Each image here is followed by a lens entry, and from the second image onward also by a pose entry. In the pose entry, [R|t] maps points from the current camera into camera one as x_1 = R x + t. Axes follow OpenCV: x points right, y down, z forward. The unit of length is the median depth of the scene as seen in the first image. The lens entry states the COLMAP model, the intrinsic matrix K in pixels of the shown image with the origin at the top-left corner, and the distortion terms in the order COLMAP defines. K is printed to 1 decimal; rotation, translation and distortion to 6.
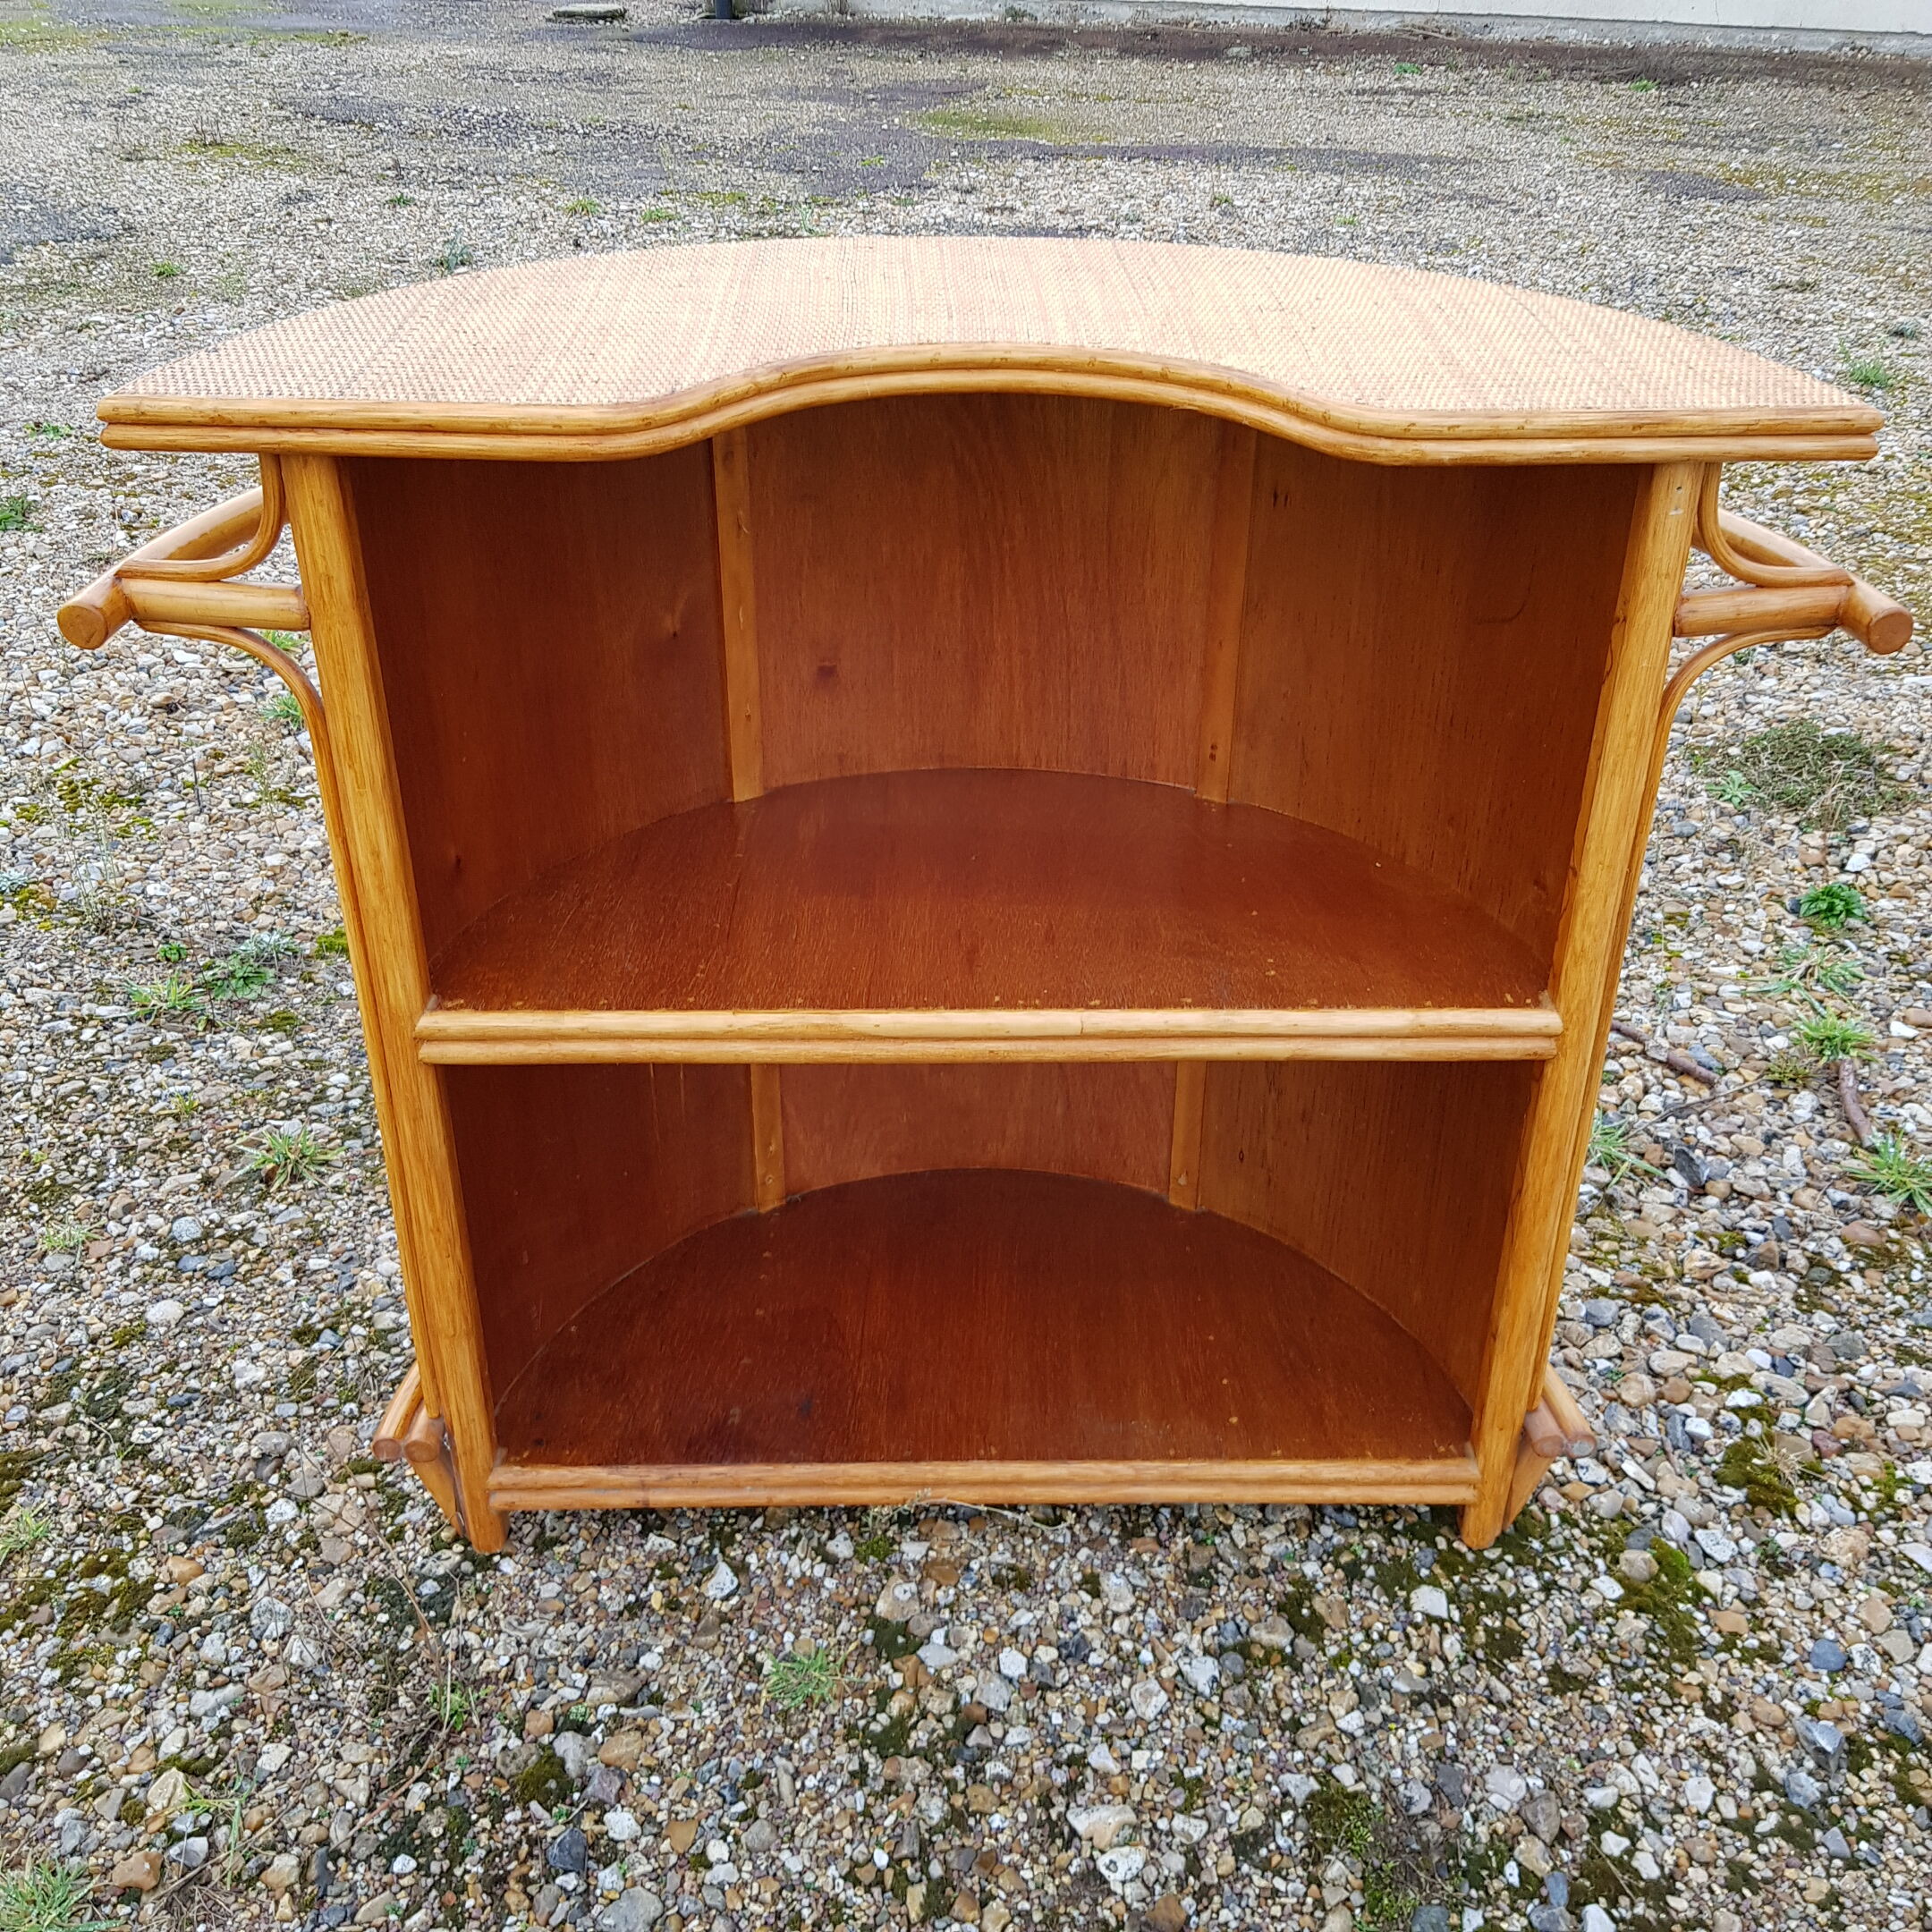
lens RADIAL K [[2076.9, 0, 938.8], [0, 2076.9, 961.4], [0, 0, 1]] dist [0.056483, -0.128882]
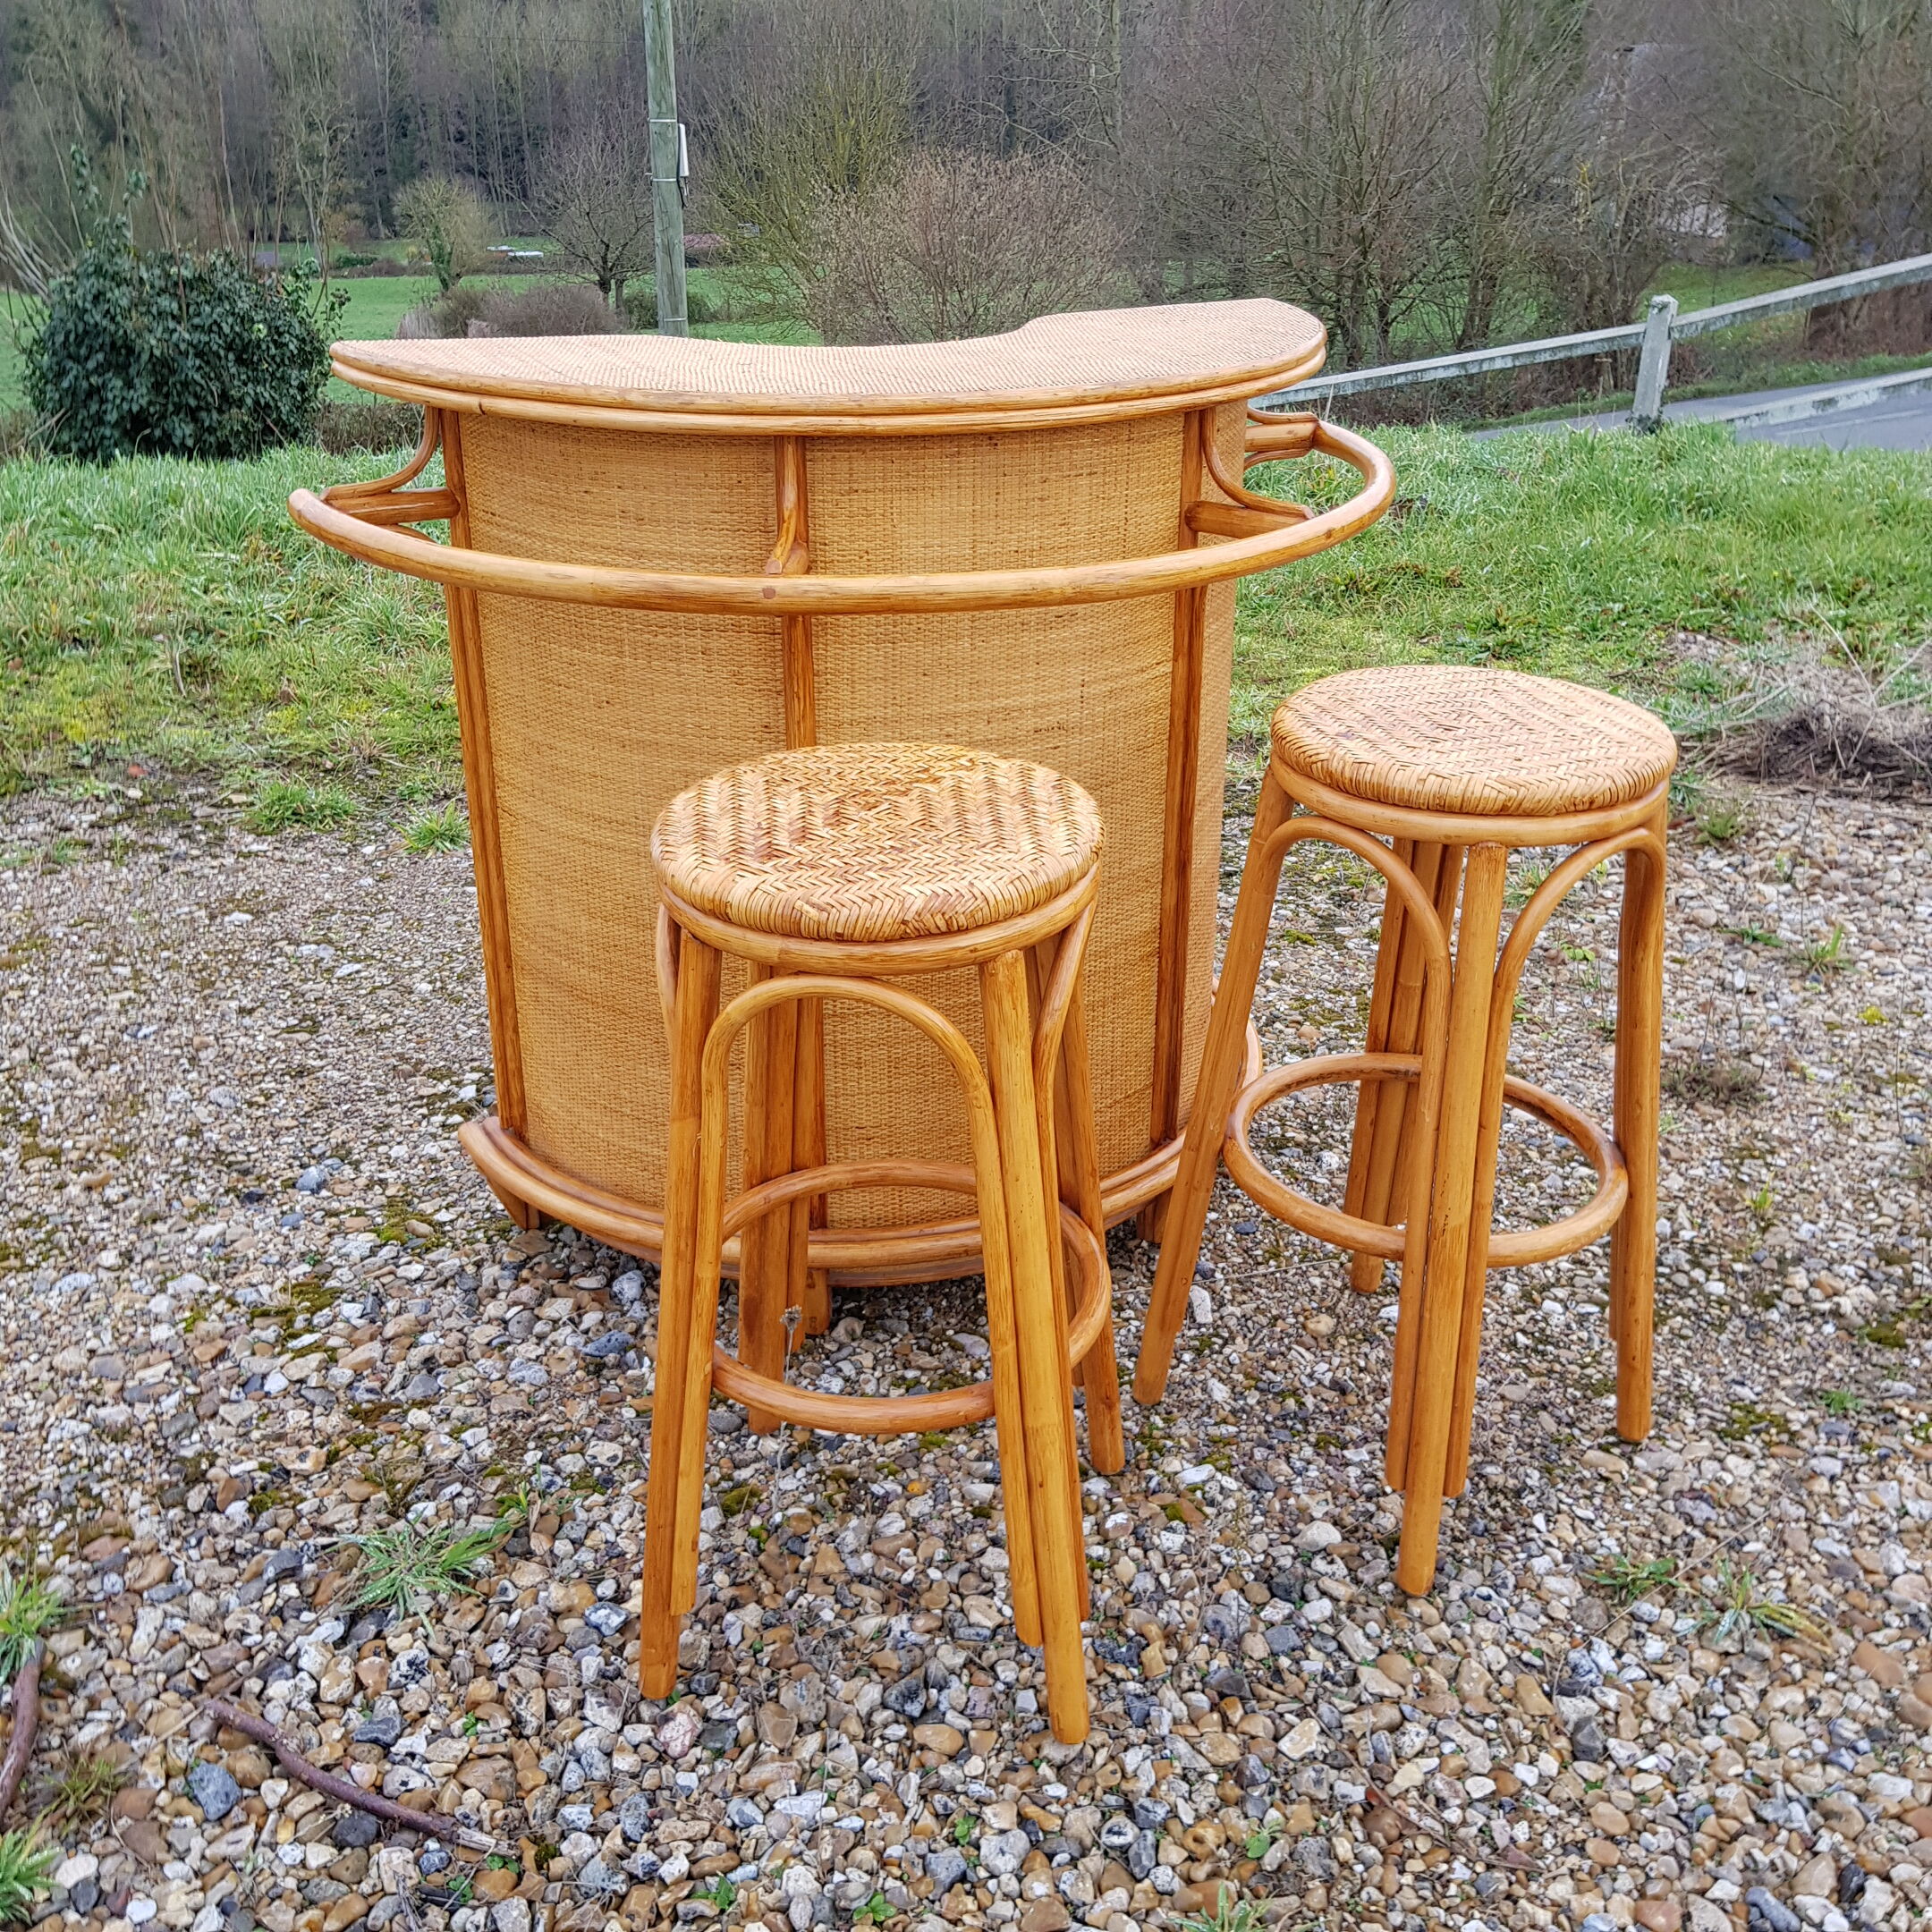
lens RADIAL K [[1982.1, 0, 966.0], [0, 1982.1, 966.0], [0, 0, 1]] dist [0.102401, -0.147777]
pose [[-0.909811, 0.164697, -0.380945, 0.499687], [-0.219093, 0.588966, 0.777893, -0.948917], [0.352480, 0.791198, -0.499764, 1.717142]]
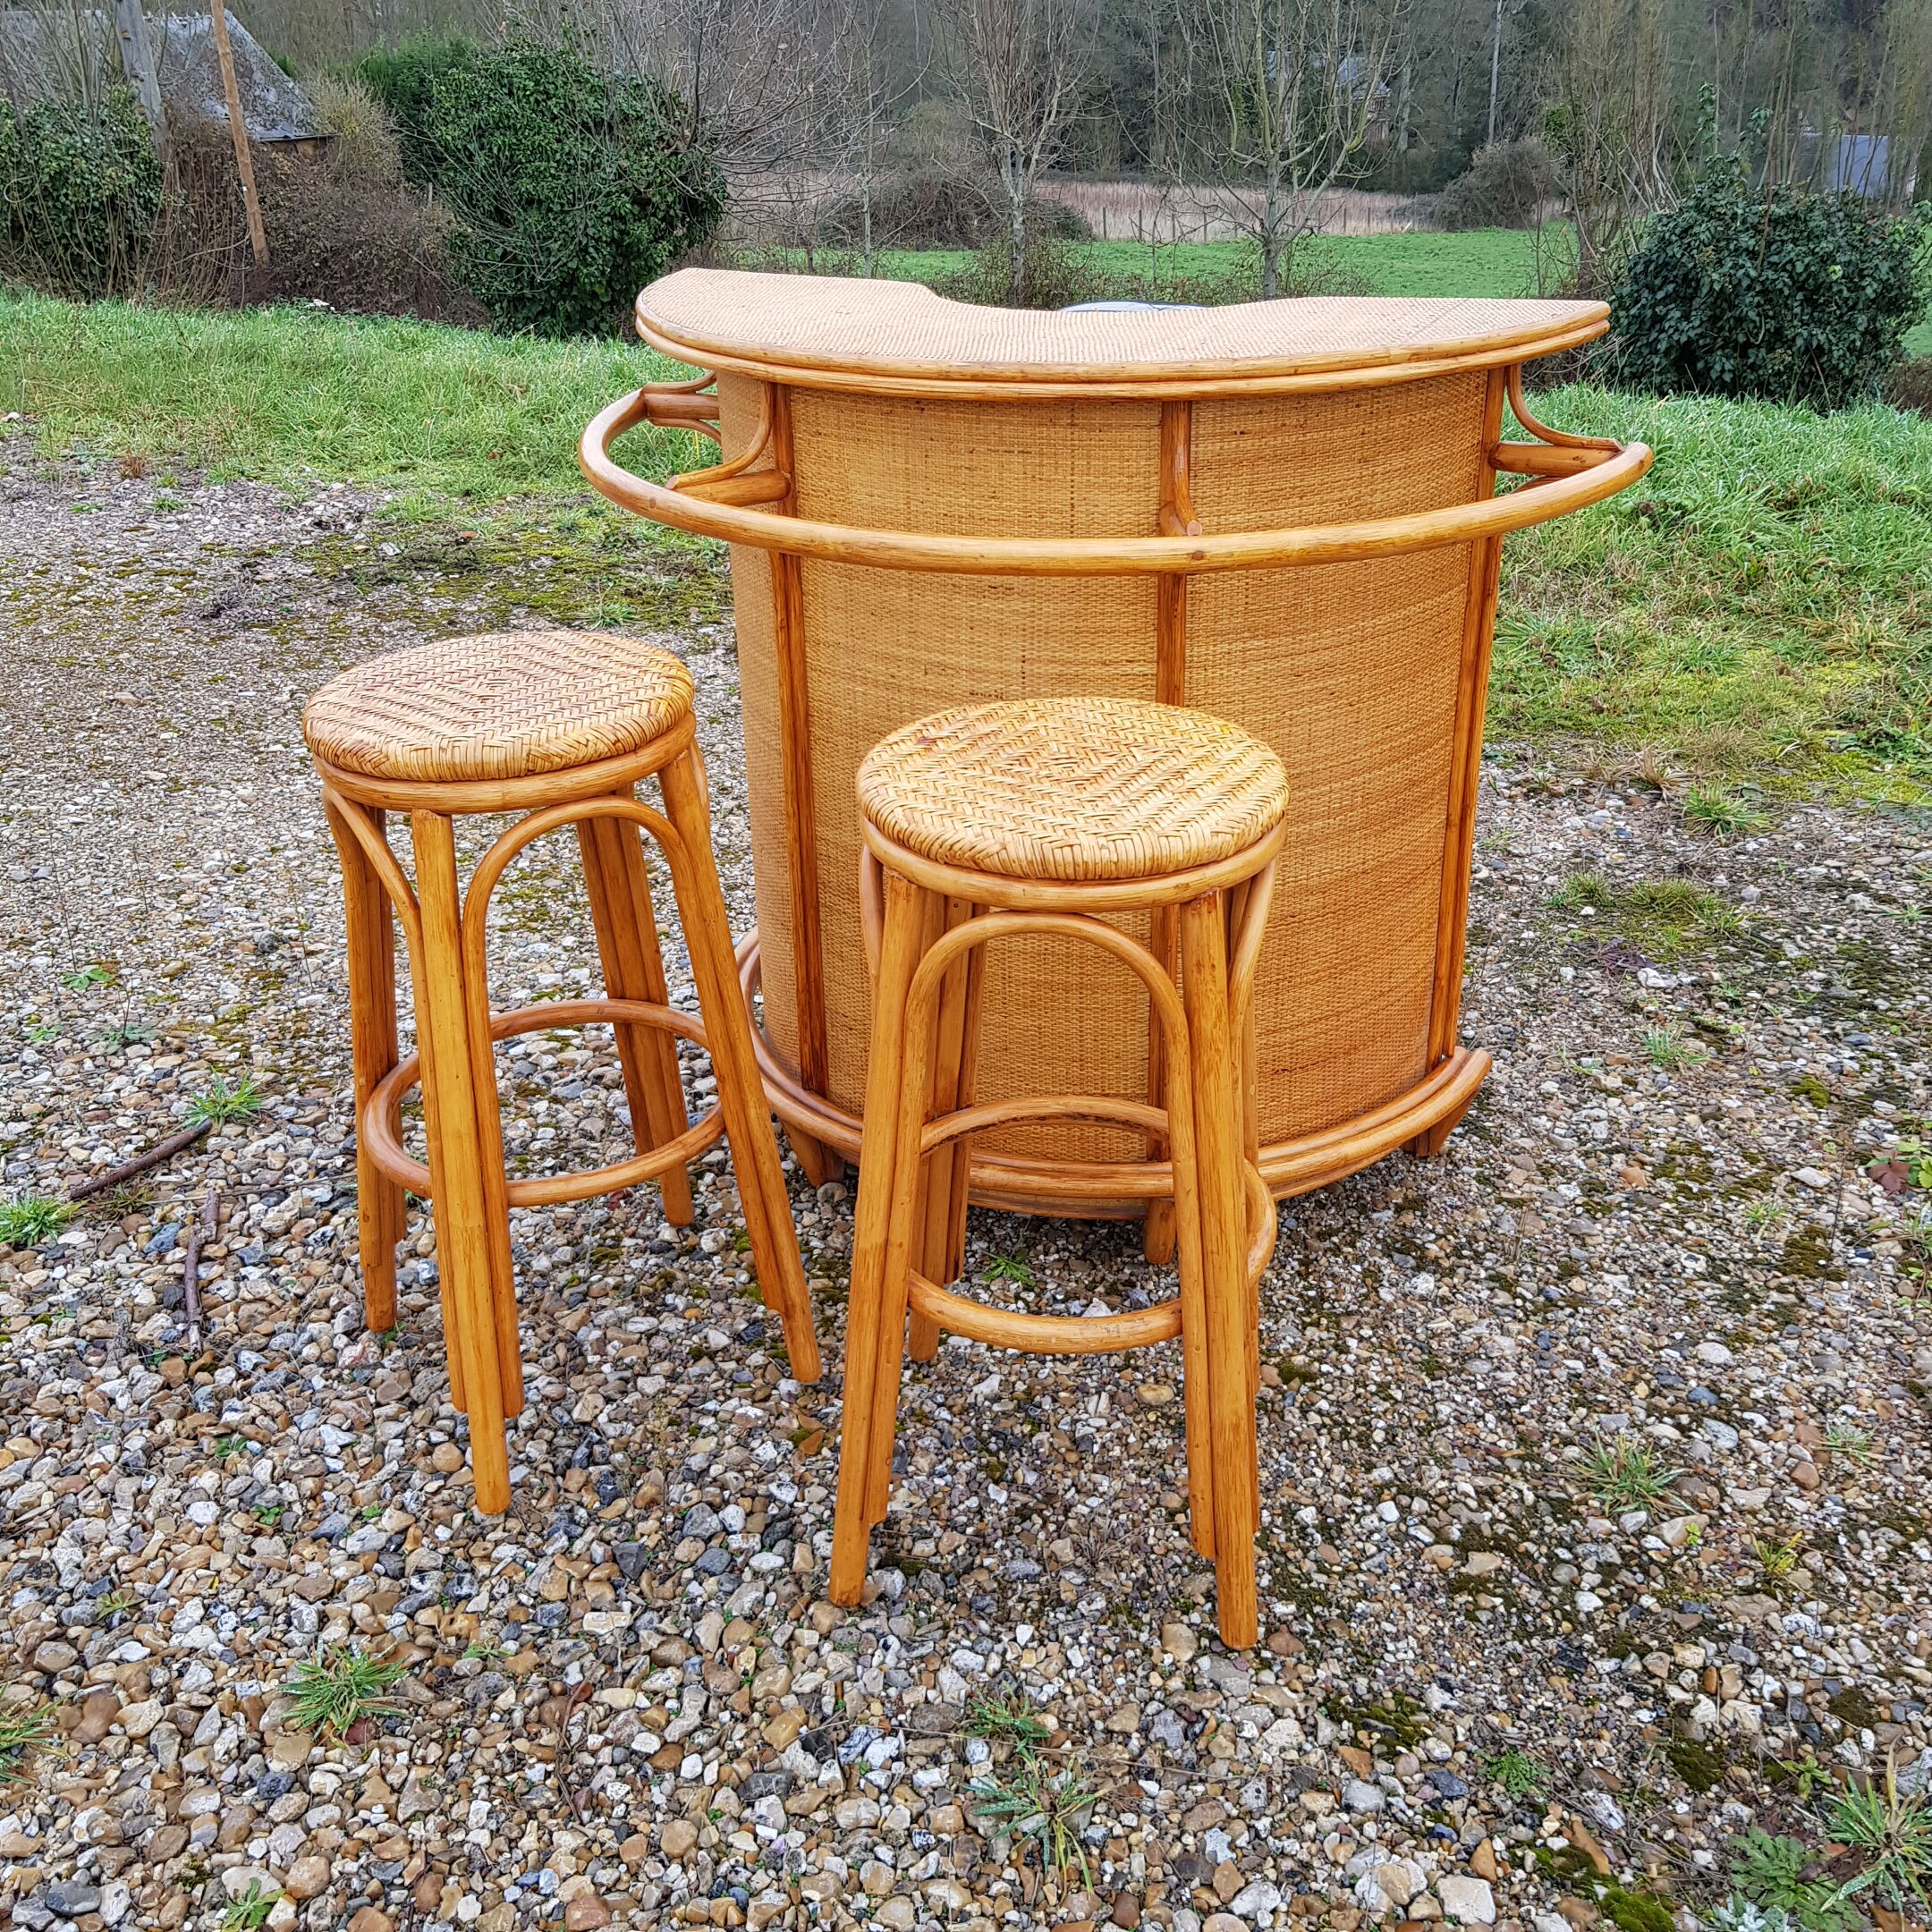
lens RADIAL K [[1920.8, 0, 948.7], [0, 1920.8, 969.8], [0, 0, 1]] dist [0.118000, -0.190140]
pose [[-0.910257, -0.171218, 0.376984, -0.426244], [0.226578, 0.556079, 0.799649, -0.971232], [-0.346547, 0.813302, -0.467381, 1.720871]]
